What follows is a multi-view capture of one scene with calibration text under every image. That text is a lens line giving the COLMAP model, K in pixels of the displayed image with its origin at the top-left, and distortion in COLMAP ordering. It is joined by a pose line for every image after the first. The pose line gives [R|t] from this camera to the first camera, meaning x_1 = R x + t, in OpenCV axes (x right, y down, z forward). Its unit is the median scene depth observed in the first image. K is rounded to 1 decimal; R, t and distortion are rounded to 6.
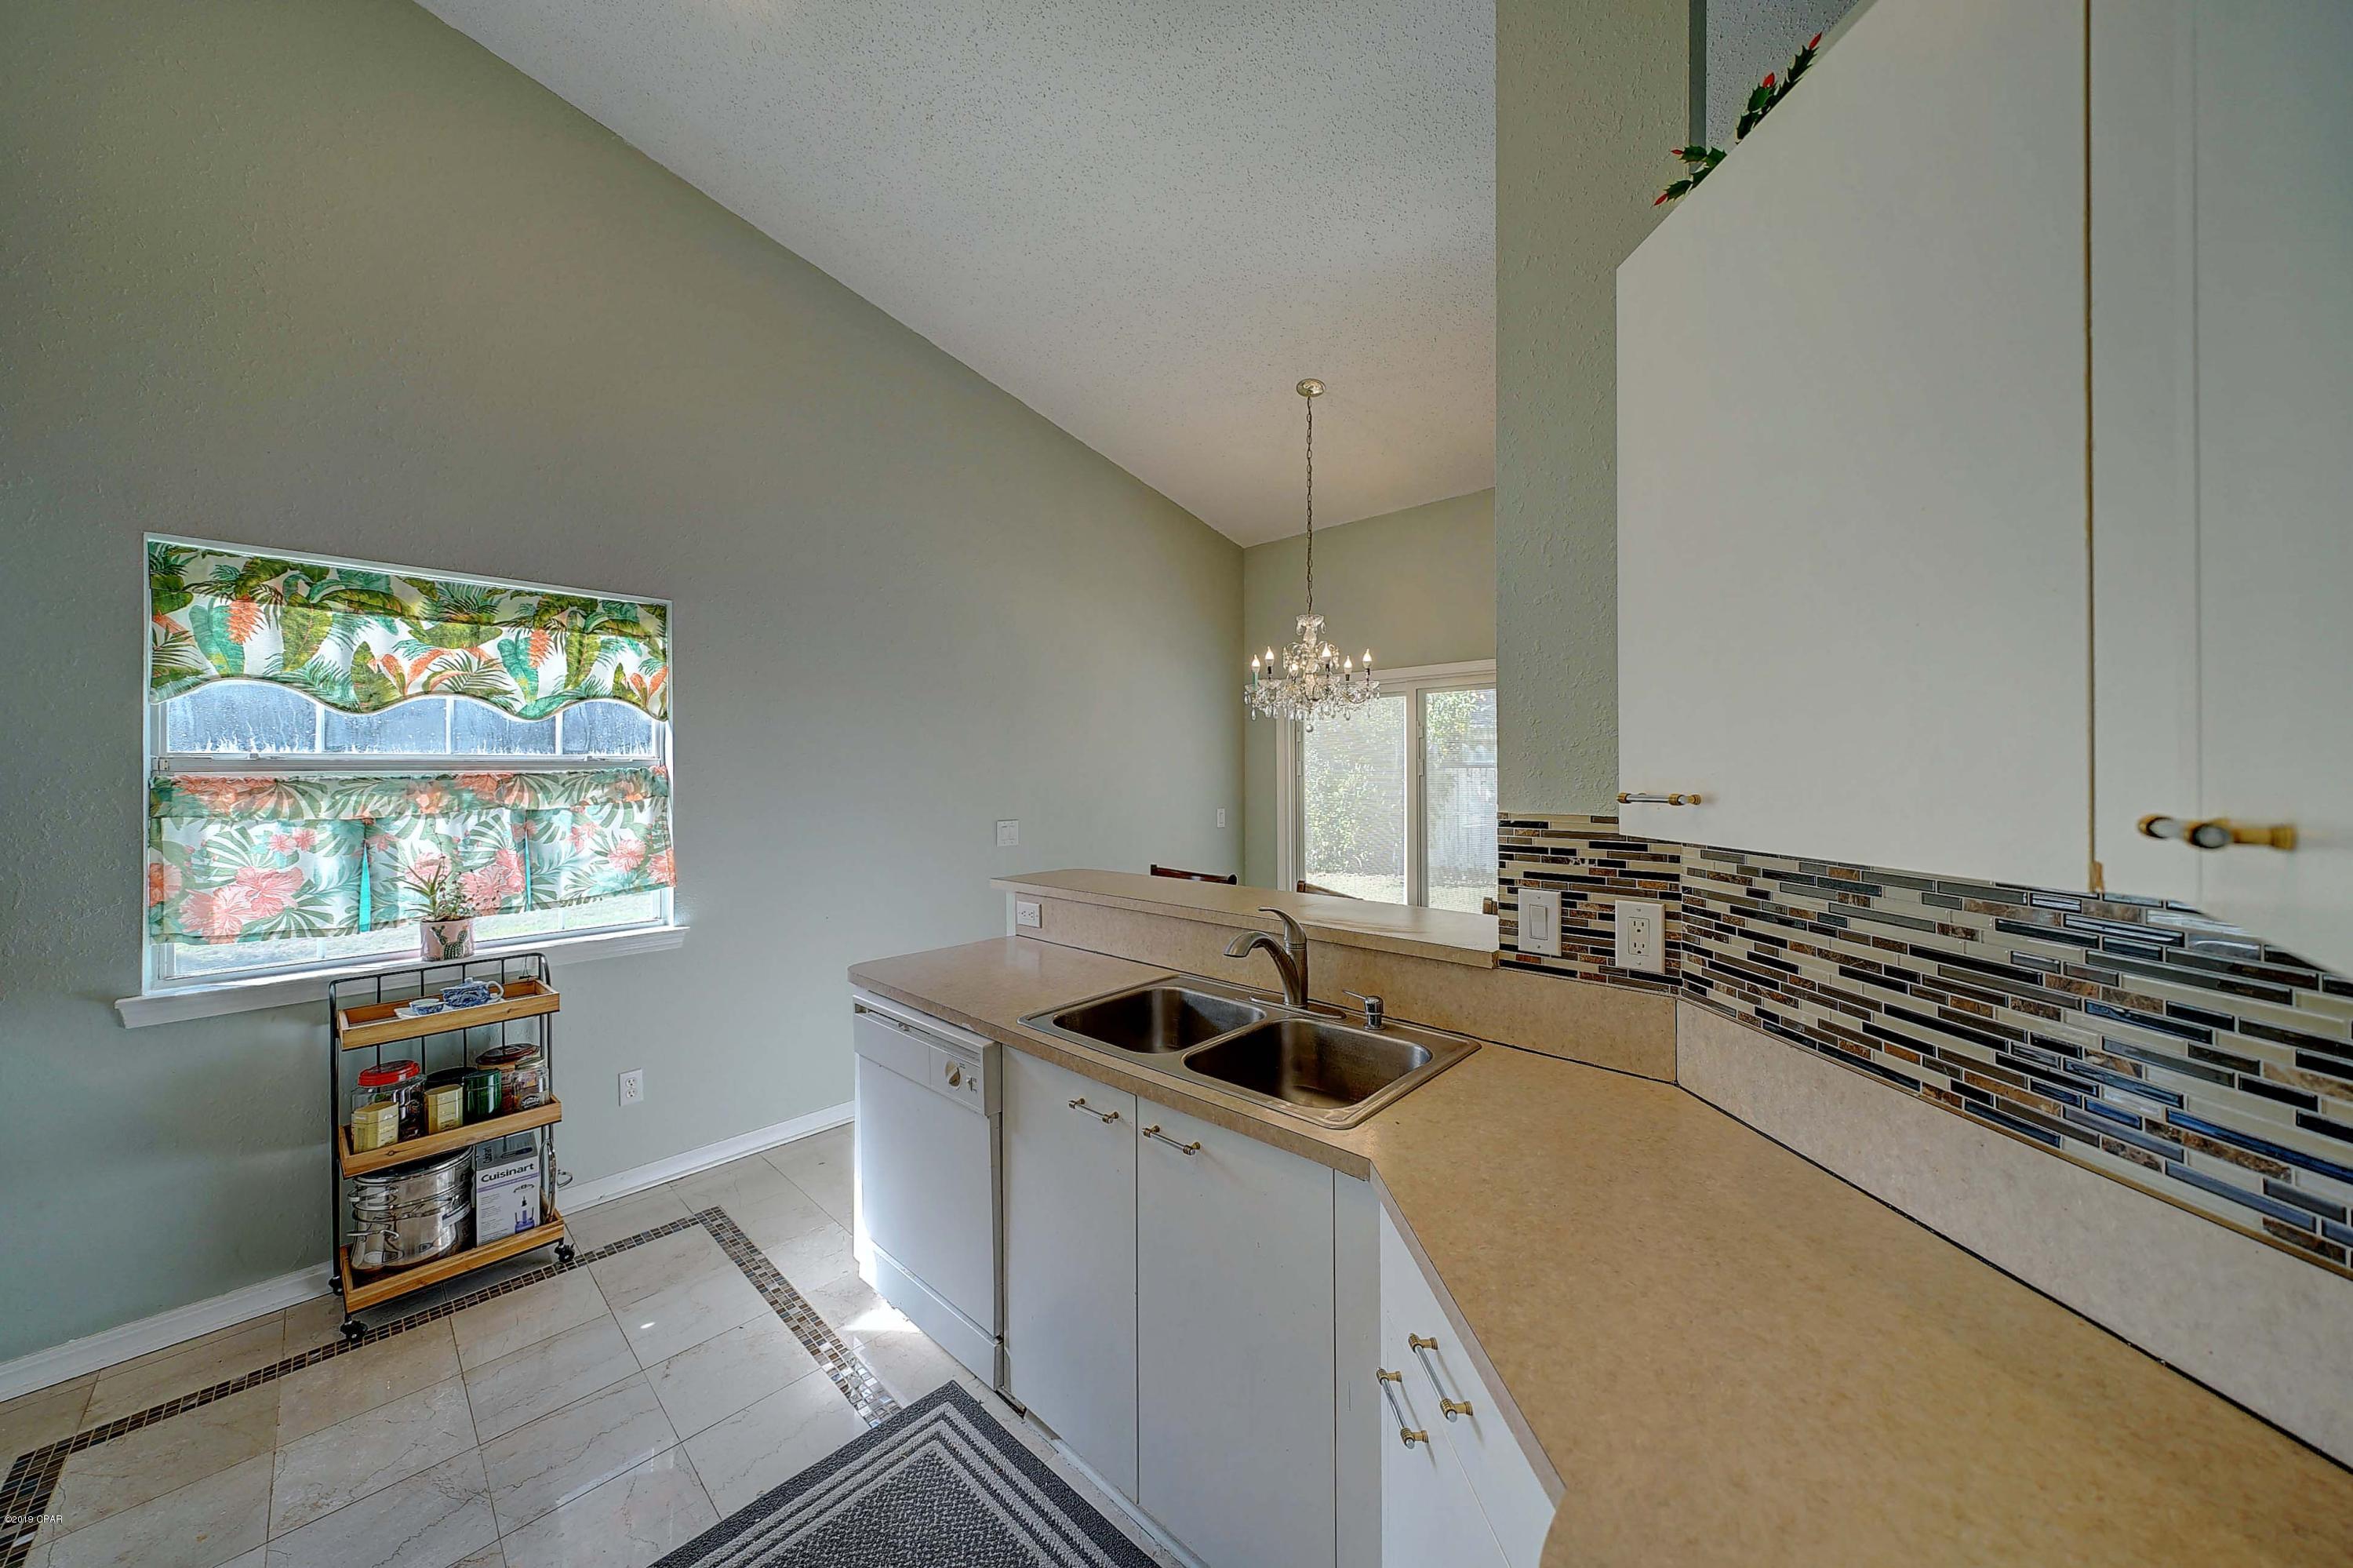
lens RADIAL K [[810.1, 0, 1156.6], [0, 810.1, 772.2], [0, 0, 1]] dist [0.001344, -0.000571]
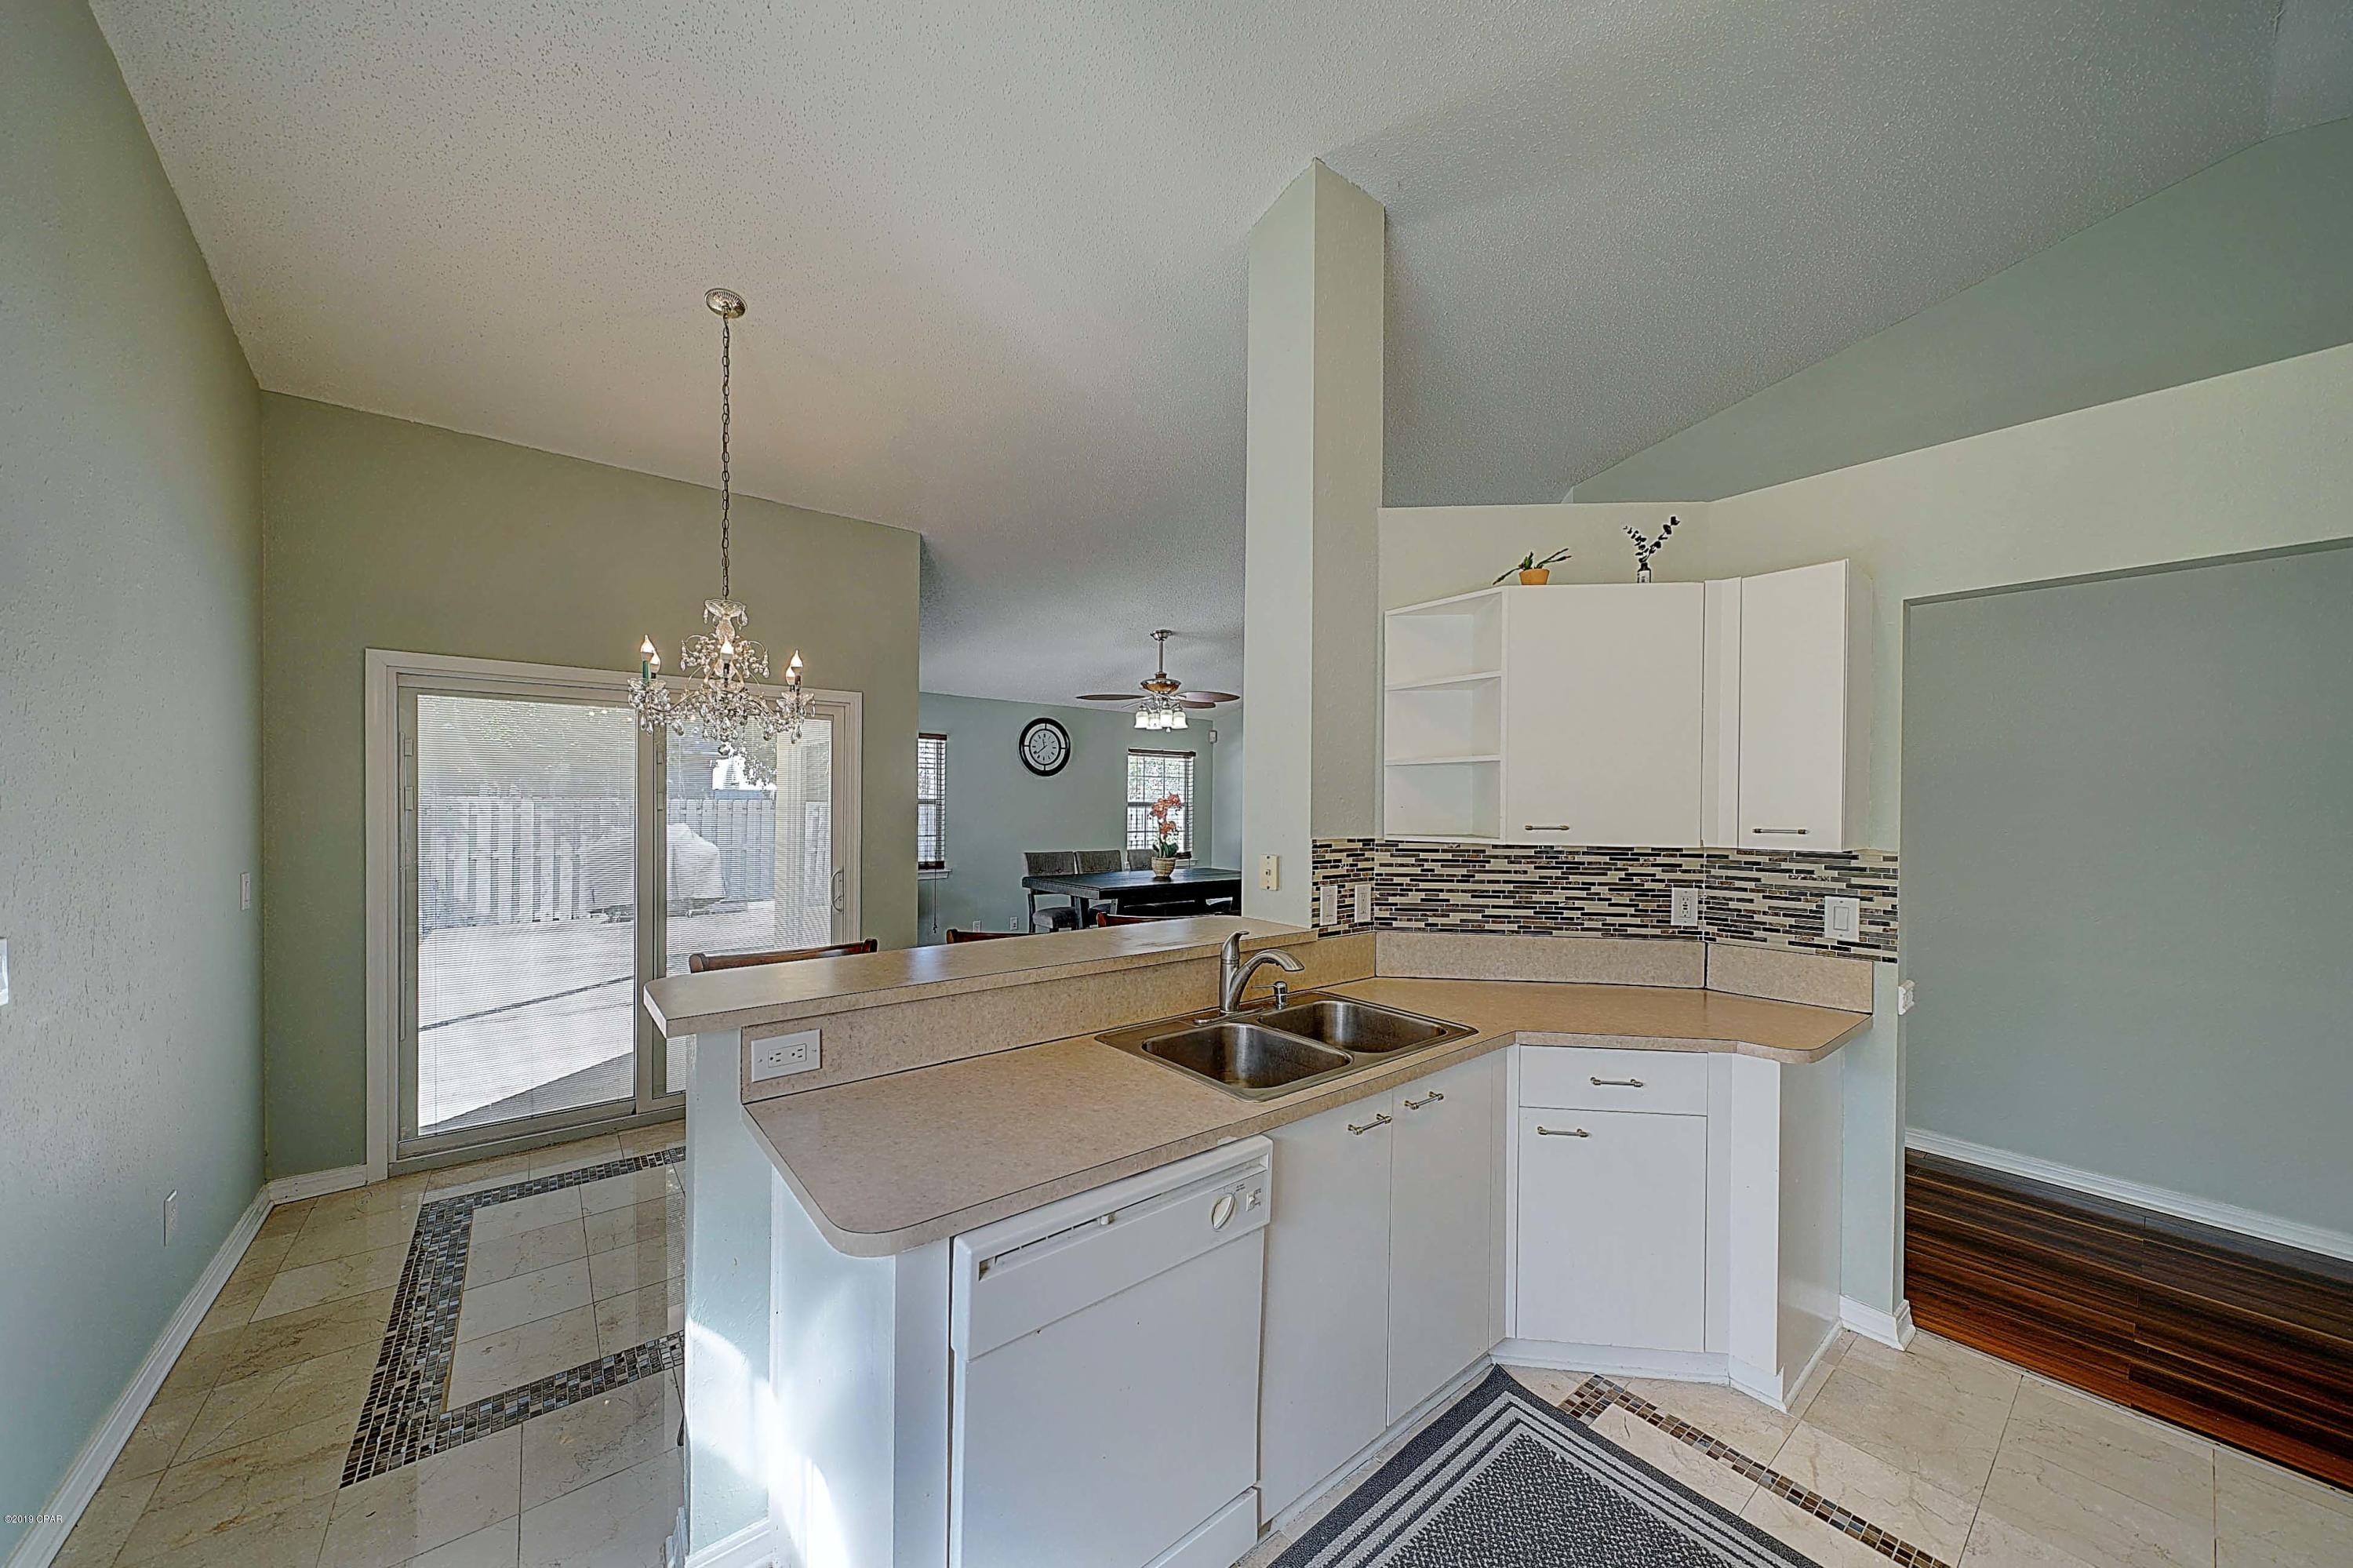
lens RADIAL K [[810.1, 0, 1168.9], [0, 810.1, 805.2], [0, 0, 1]] dist [0.001344, -0.000571]
pose [[0.135100, 0.002215, 0.990829, -0.835884], [-0.010696, 0.999942, -0.000777, -0.008590], [-0.990774, -0.010493, 0.135116, 0.776846]]
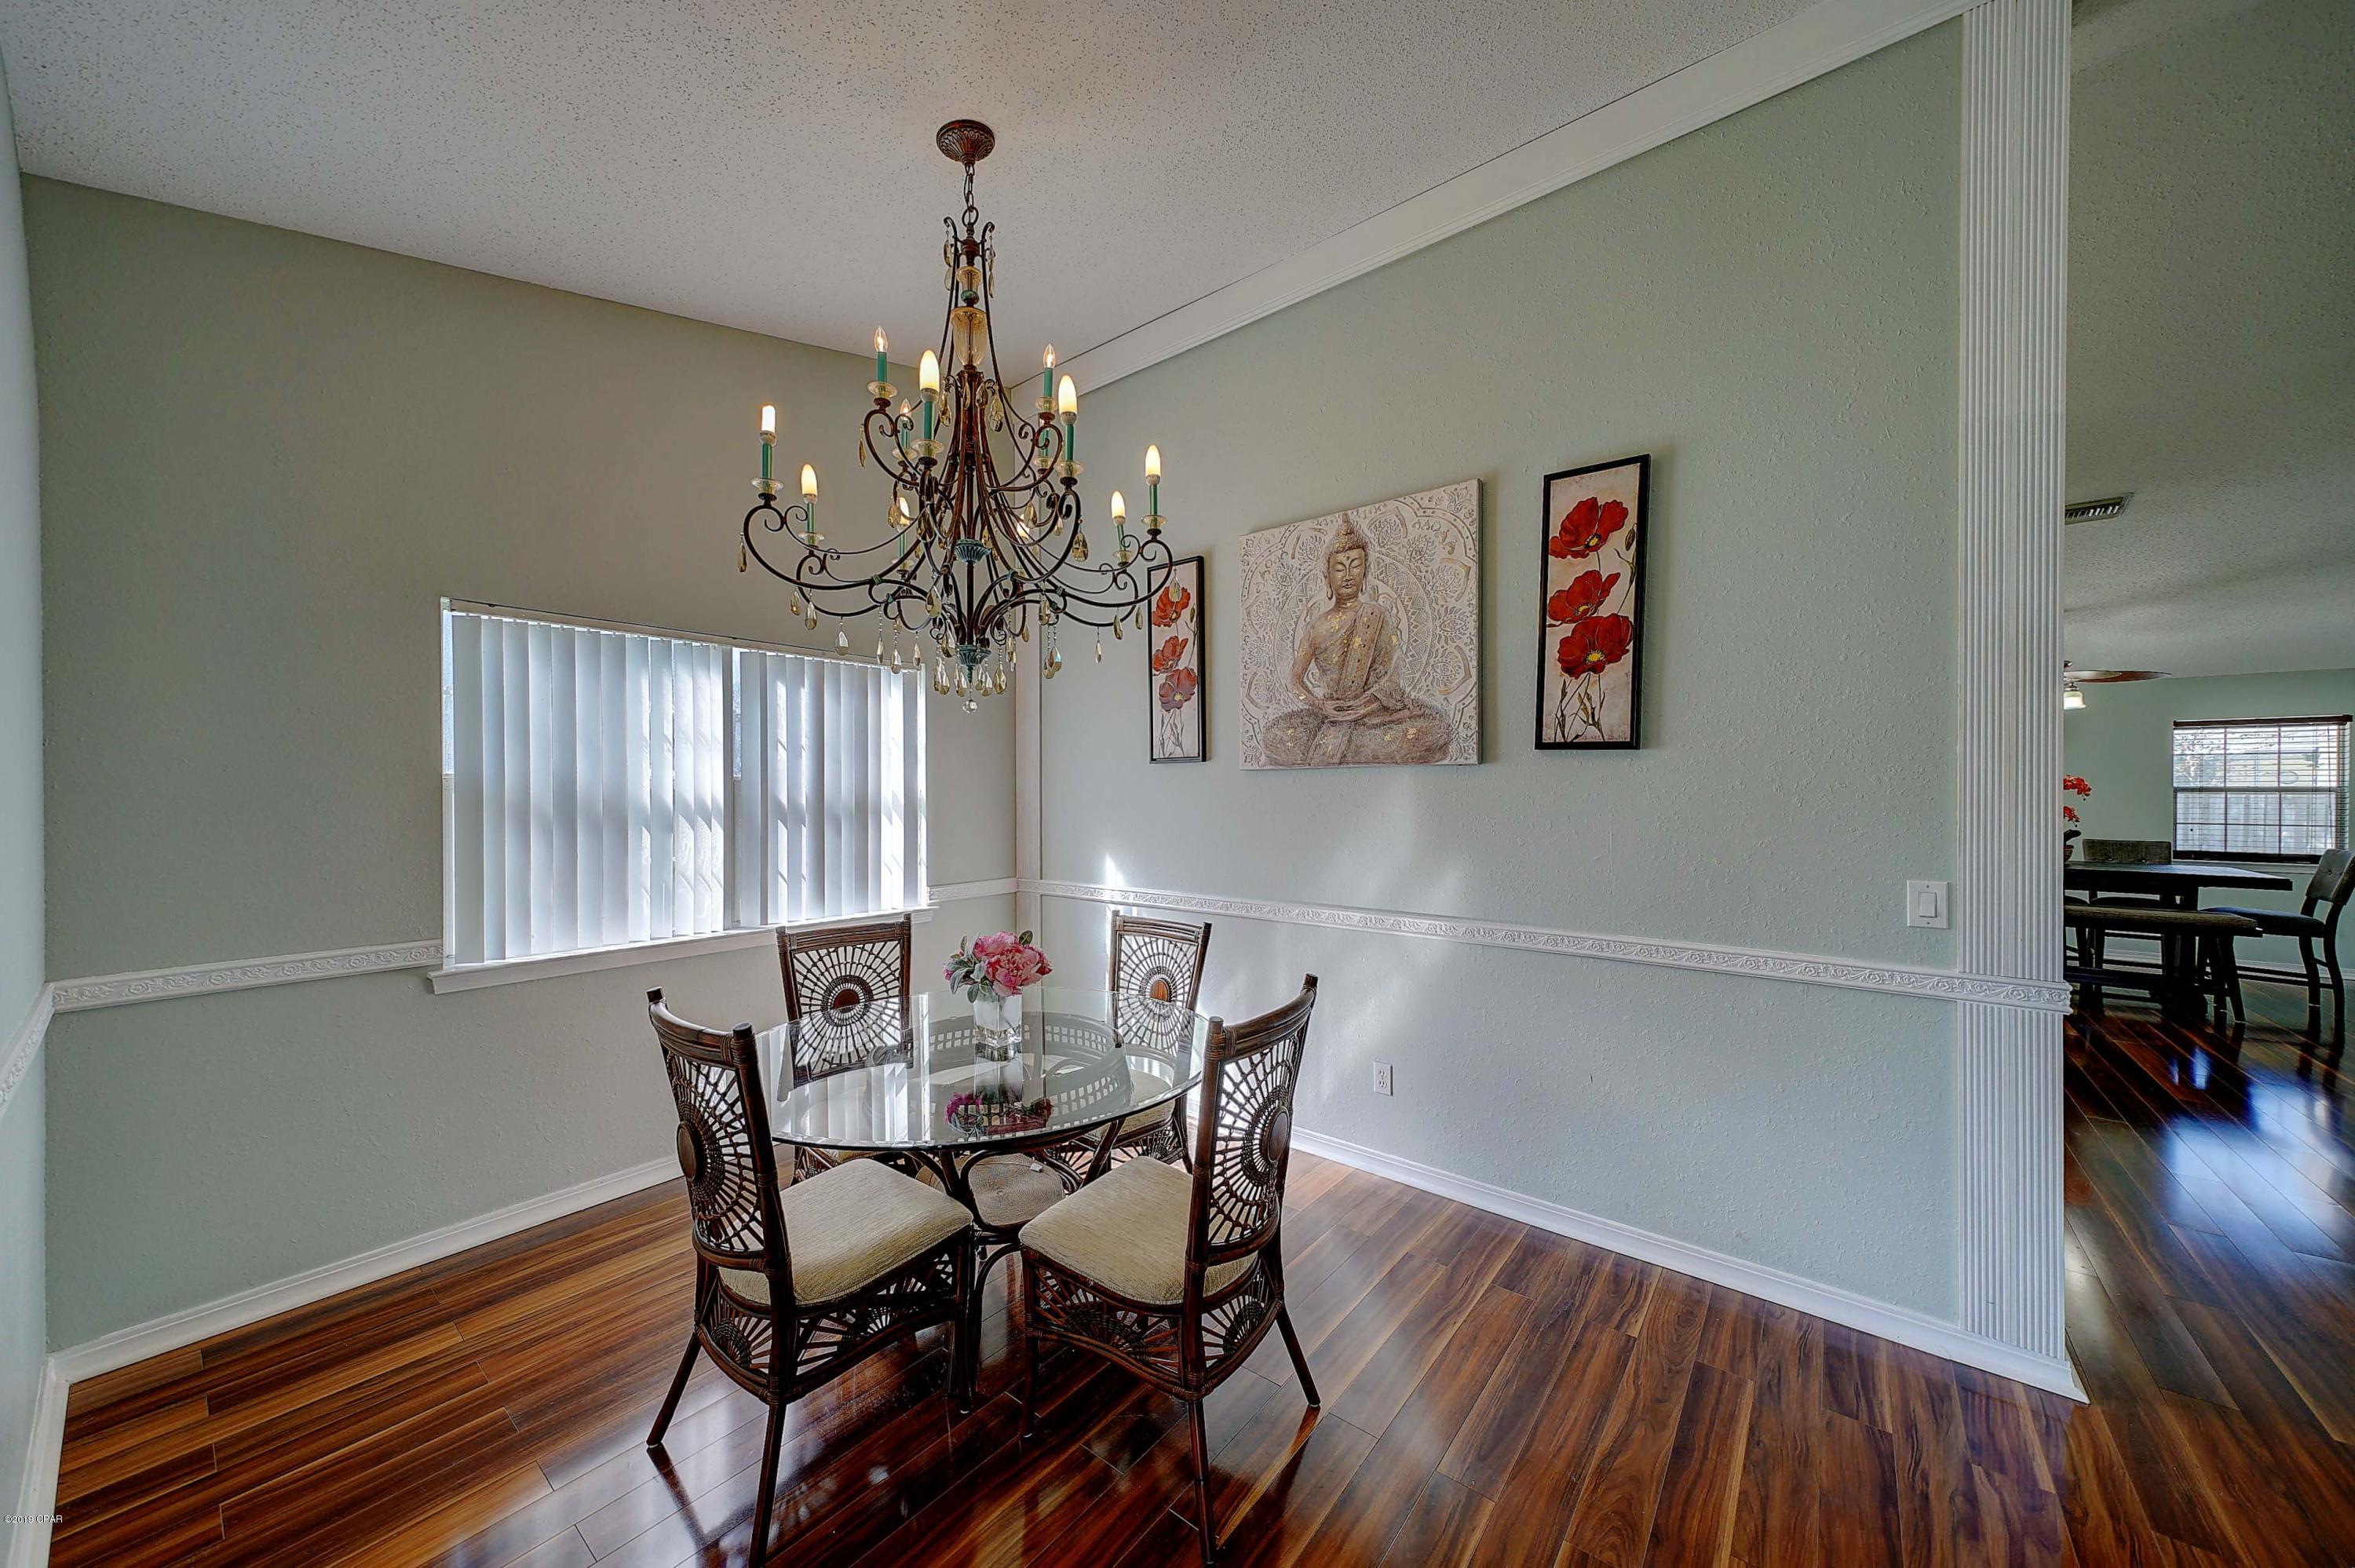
lens RADIAL K [[810.7, 0, 1154.7], [0, 810.7, 801.3], [0, 0, 1]] dist [0.001344, -0.000571]
pose [[0.997769, 0.000913, 0.066748, -1.268342], [-0.001984, 0.999870, 0.015980, -0.008613], [-0.066725, -0.016077, 0.997642, -1.366160]]
